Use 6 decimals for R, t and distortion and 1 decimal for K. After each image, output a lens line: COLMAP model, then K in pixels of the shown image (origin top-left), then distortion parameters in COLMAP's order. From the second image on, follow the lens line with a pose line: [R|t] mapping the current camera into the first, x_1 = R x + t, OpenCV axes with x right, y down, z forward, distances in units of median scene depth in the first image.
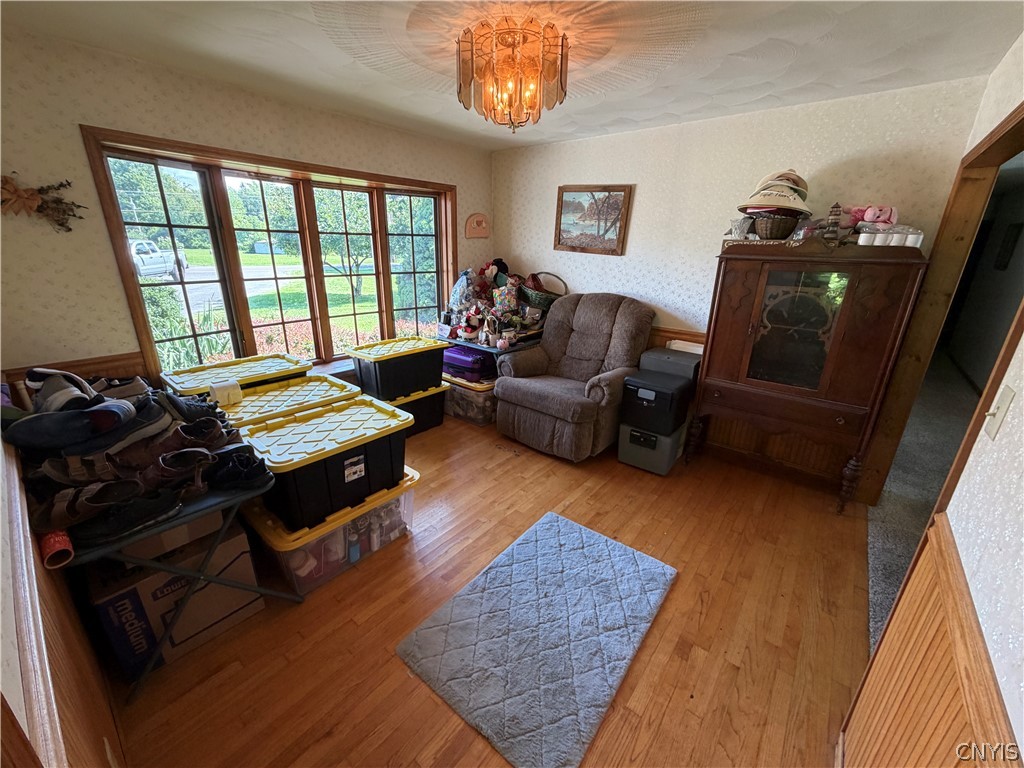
lens RADIAL K [[409.2, 0, 510.1], [0, 409.2, 386.3], [0, 0, 1]] dist [-0.001527, -0.000226]
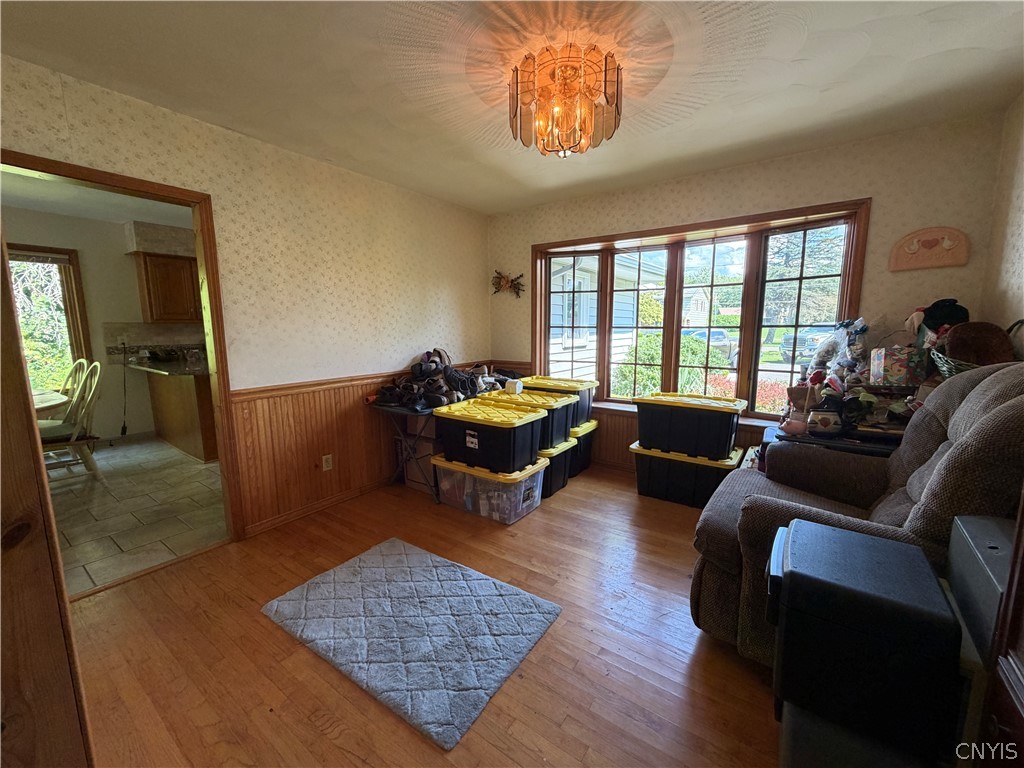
lens RADIAL K [[409.2, 0, 511.2], [0, 409.2, 386.8], [0, 0, 1]] dist [-0.001527, -0.000226]
pose [[0.067953, 0.124652, -0.989871, 0.966712], [-0.318349, 0.943009, 0.096897, -0.145708], [0.945535, 0.308540, 0.103763, 0.880598]]
